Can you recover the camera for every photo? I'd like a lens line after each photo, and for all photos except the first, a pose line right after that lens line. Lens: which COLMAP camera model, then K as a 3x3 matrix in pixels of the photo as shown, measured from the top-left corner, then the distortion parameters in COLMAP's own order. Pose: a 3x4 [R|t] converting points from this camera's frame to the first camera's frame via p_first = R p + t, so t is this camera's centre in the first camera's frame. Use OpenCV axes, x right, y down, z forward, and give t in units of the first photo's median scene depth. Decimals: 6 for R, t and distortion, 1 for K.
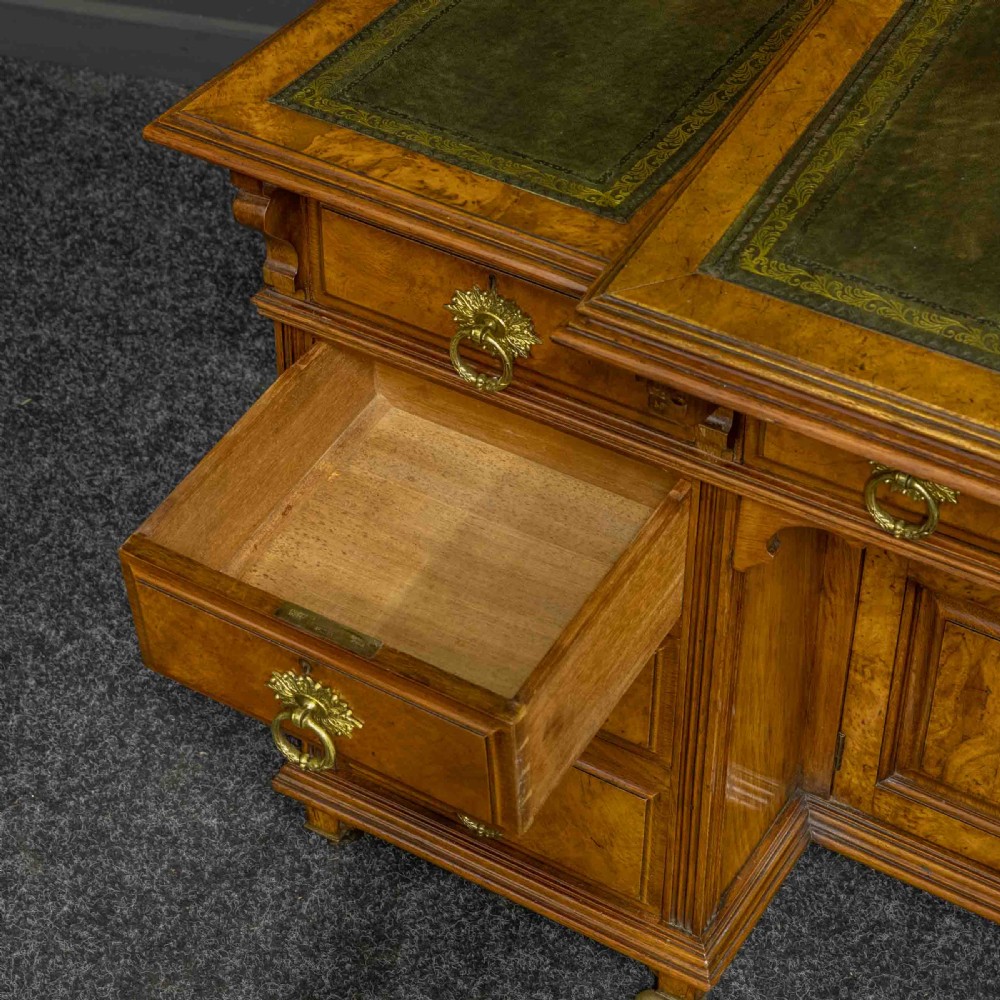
lens RADIAL K [[2497.1, 0, 431.0], [0, 2497.1, 521.1], [0, 0, 1]] dist [0.160073, 0.000000]
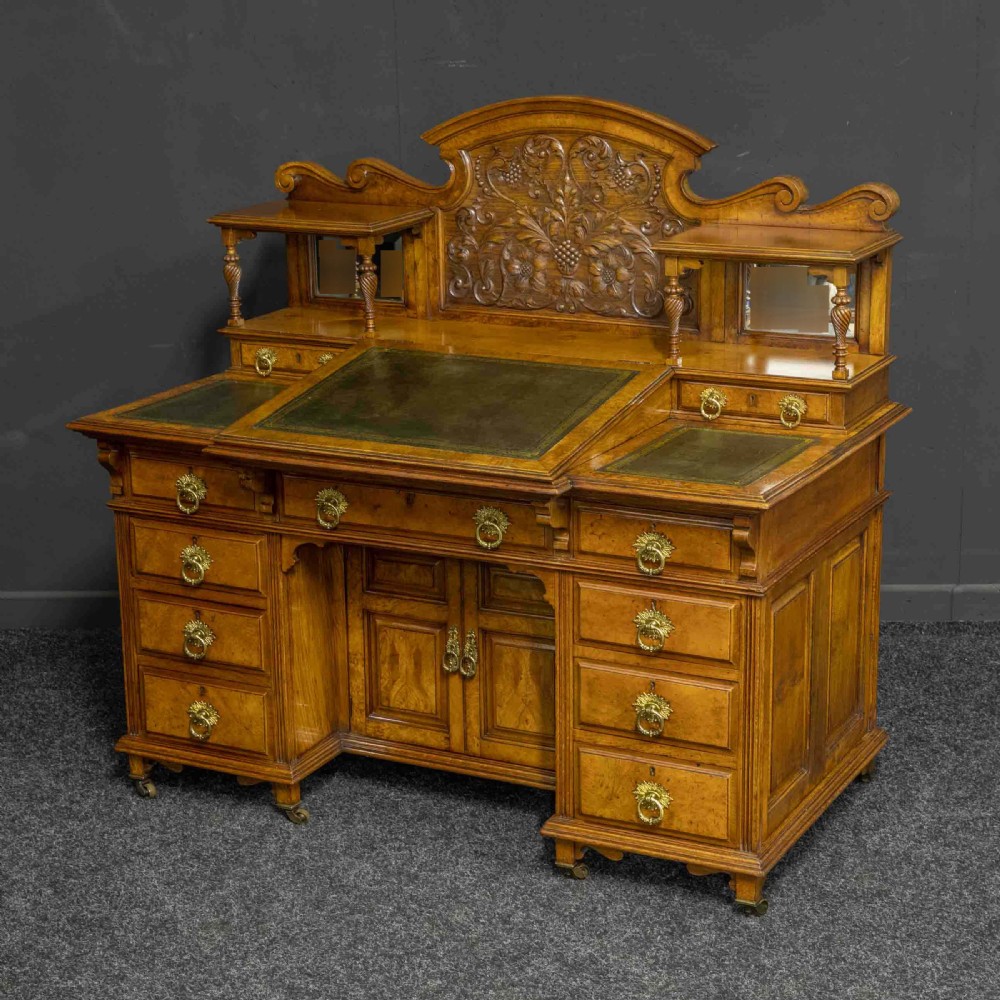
lens RADIAL K [[2174.3, 0, 447.6], [0, 2174.3, 495.0], [0, 0, 1]] dist [0.112540, 0.000000]
pose [[0.997406, -0.027697, 0.066436, 0.127929], [0.053709, 0.900859, -0.430776, 0.858546], [-0.047918, 0.433227, 0.900010, -1.032994]]
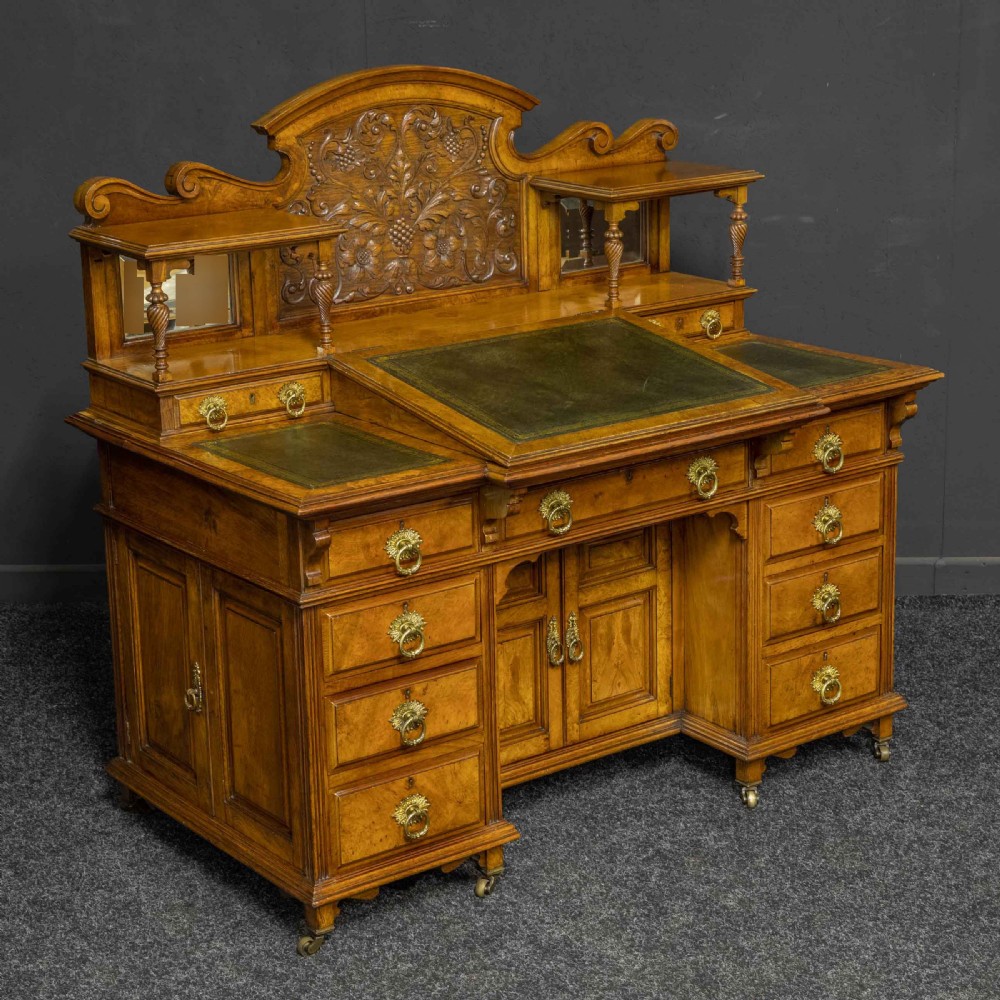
lens RADIAL K [[2265.6, 0, 500.7], [0, 2265.6, 466.6], [0, 0, 1]] dist [0.153703, 0.000000]
pose [[0.354614, -0.238834, 0.903995, -1.615266], [0.621421, 0.782602, -0.037005, -0.001196], [-0.698631, 0.574884, 0.425938, -0.011255]]
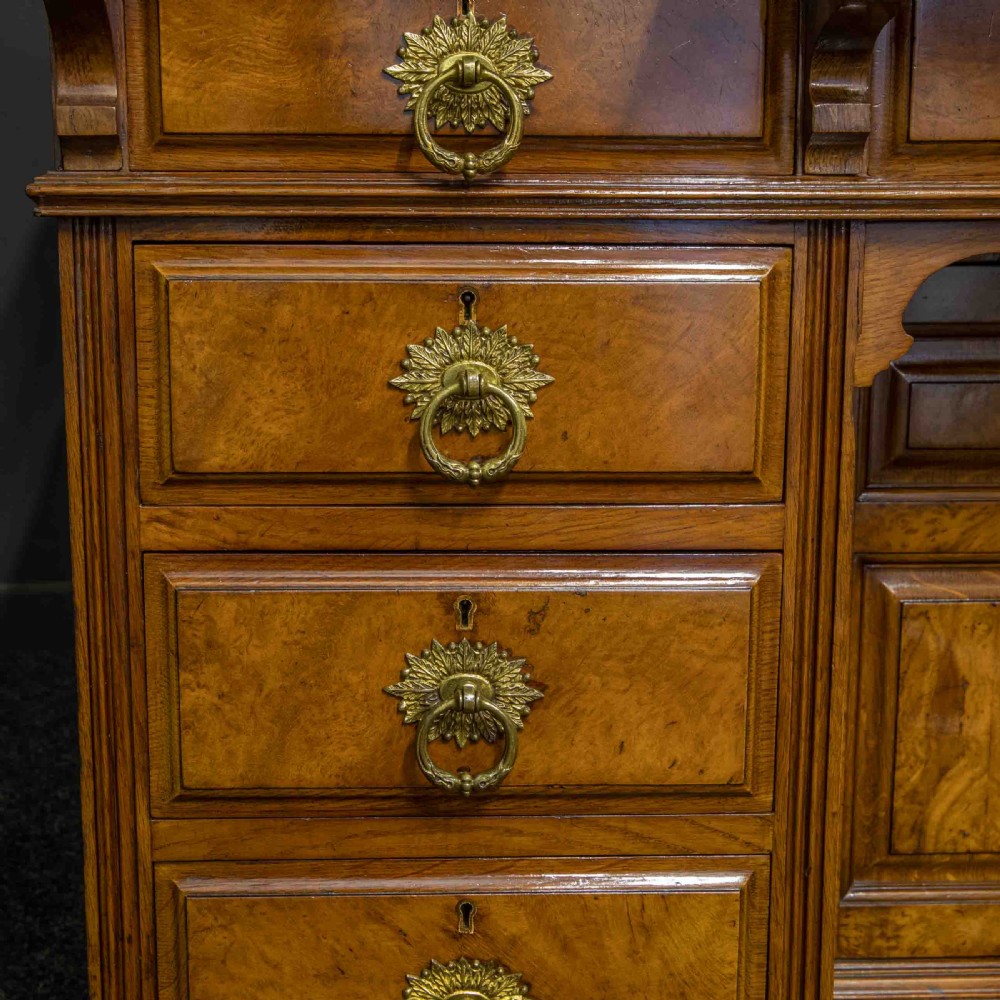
lens RADIAL K [[1607.4, 0, 430.2], [0, 1607.4, 497.9], [0, 0, 1]] dist [-0.000831, 0.000000]
pose [[0.821457, -0.085077, 0.563889, -0.206326], [0.366775, 0.835983, -0.408177, 0.163861], [-0.436676, 0.542119, 0.717928, 0.660703]]
